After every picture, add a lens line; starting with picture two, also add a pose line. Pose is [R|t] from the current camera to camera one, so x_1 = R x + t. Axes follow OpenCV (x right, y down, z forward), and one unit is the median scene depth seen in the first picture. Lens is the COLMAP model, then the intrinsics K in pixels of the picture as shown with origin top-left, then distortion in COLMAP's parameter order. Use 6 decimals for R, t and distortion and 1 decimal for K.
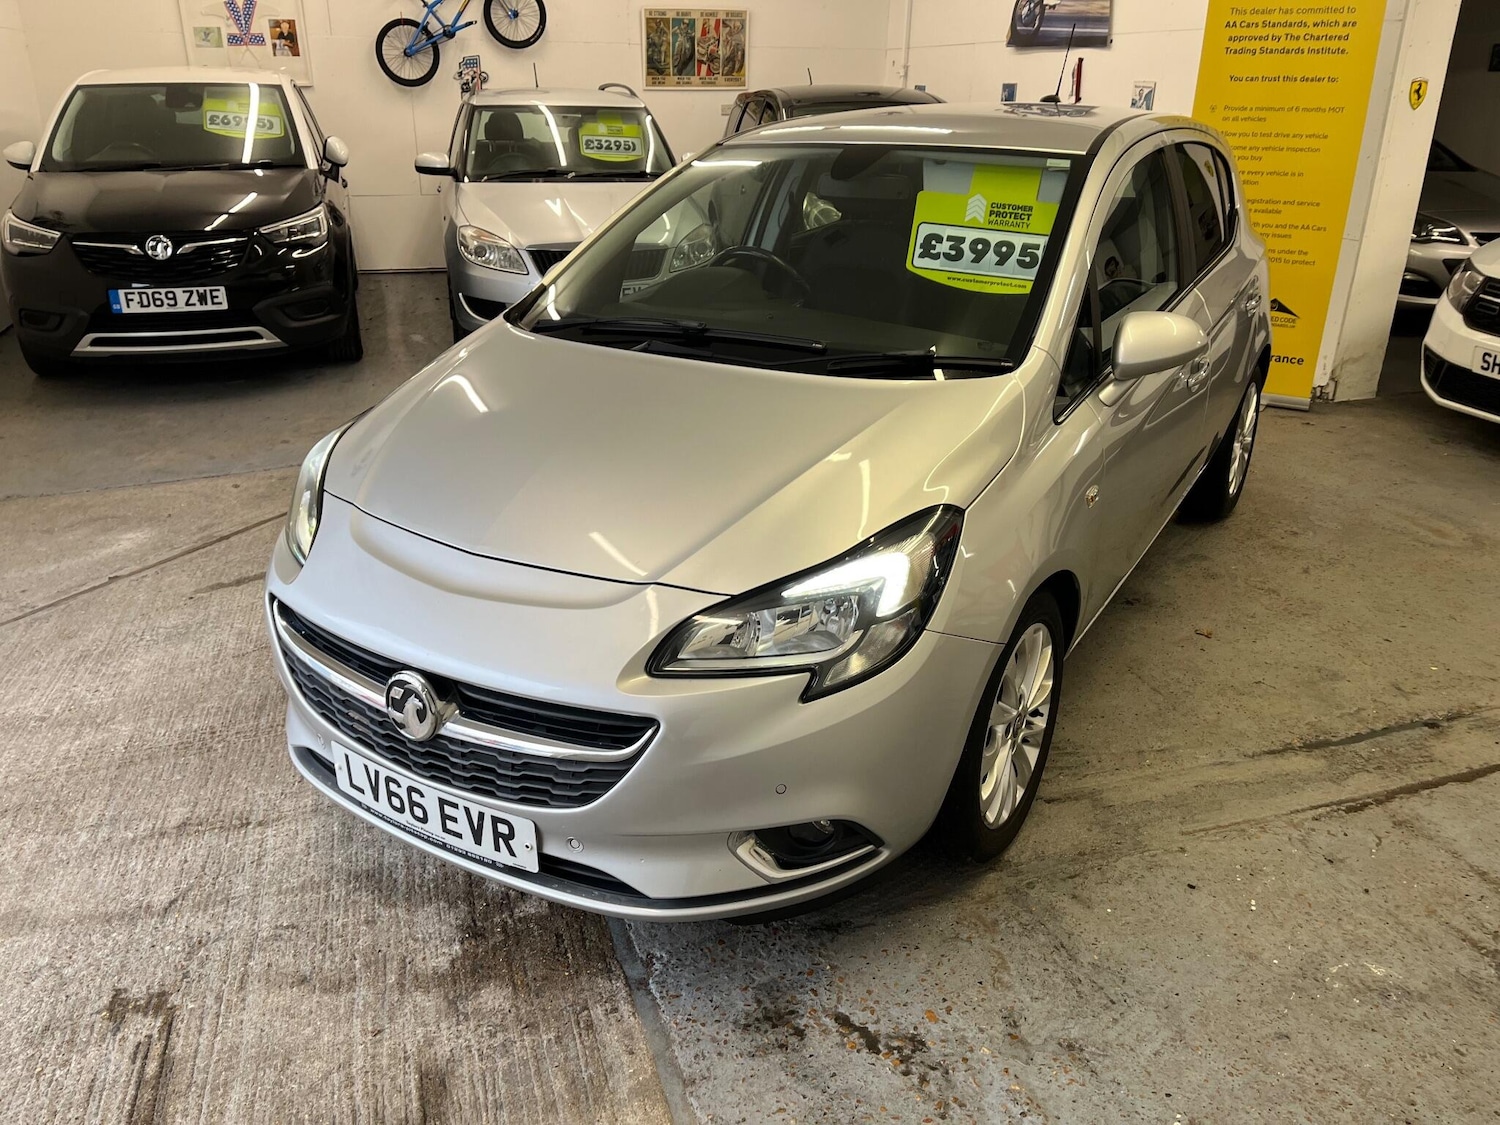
lens RADIAL K [[1135.8, 0, 744.2], [0, 1135.8, 560.2], [0, 0, 1]] dist [0.081789, -0.111051]
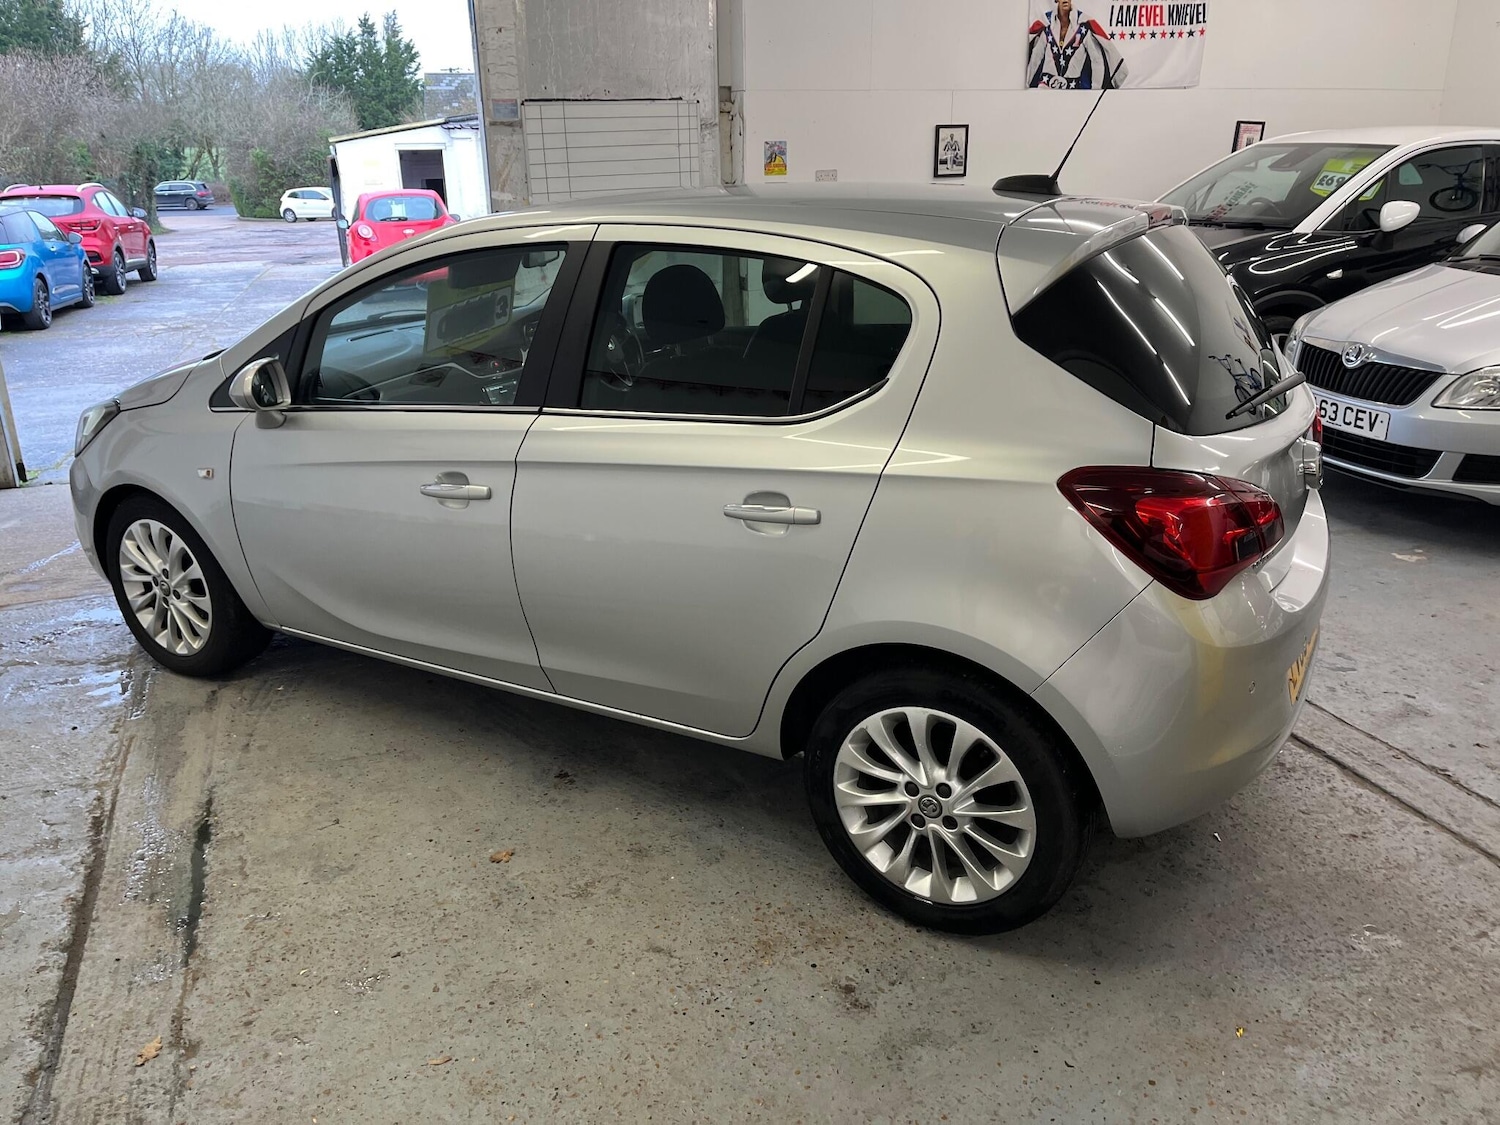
lens RADIAL K [[1126.8, 0, 756.5], [0, 1126.8, 553.5], [0, 0, 1]] dist [0.080628, -0.102420]
pose [[0.032685, 0.335065, -0.941628, 1.308820], [-0.372025, 0.878511, 0.299692, -0.495734], [0.927647, 0.340514, 0.153367, 1.173755]]
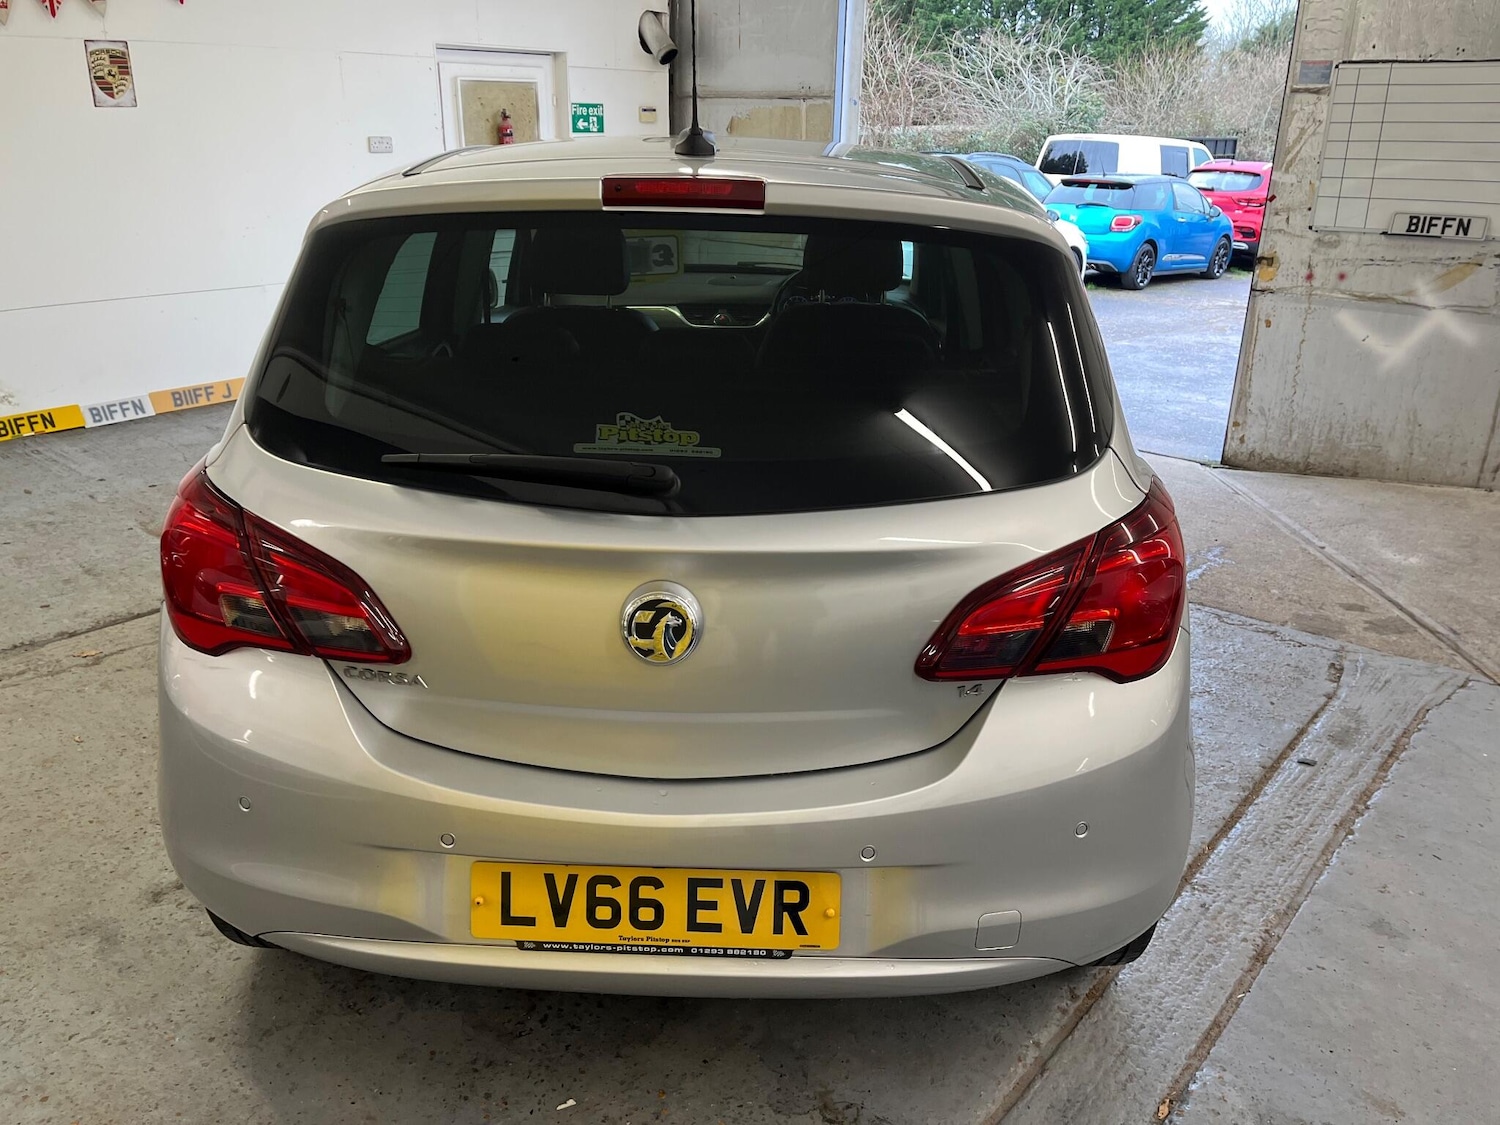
lens RADIAL K [[1135.8, 0, 744.2], [0, 1135.8, 560.2], [0, 0, 1]] dist [0.081789, -0.111051]
pose [[-0.862187, 0.161027, -0.480317, 0.703902], [-0.214219, 0.743305, 0.633726, -0.802863], [0.459069, 0.649283, -0.606372, 1.972487]]
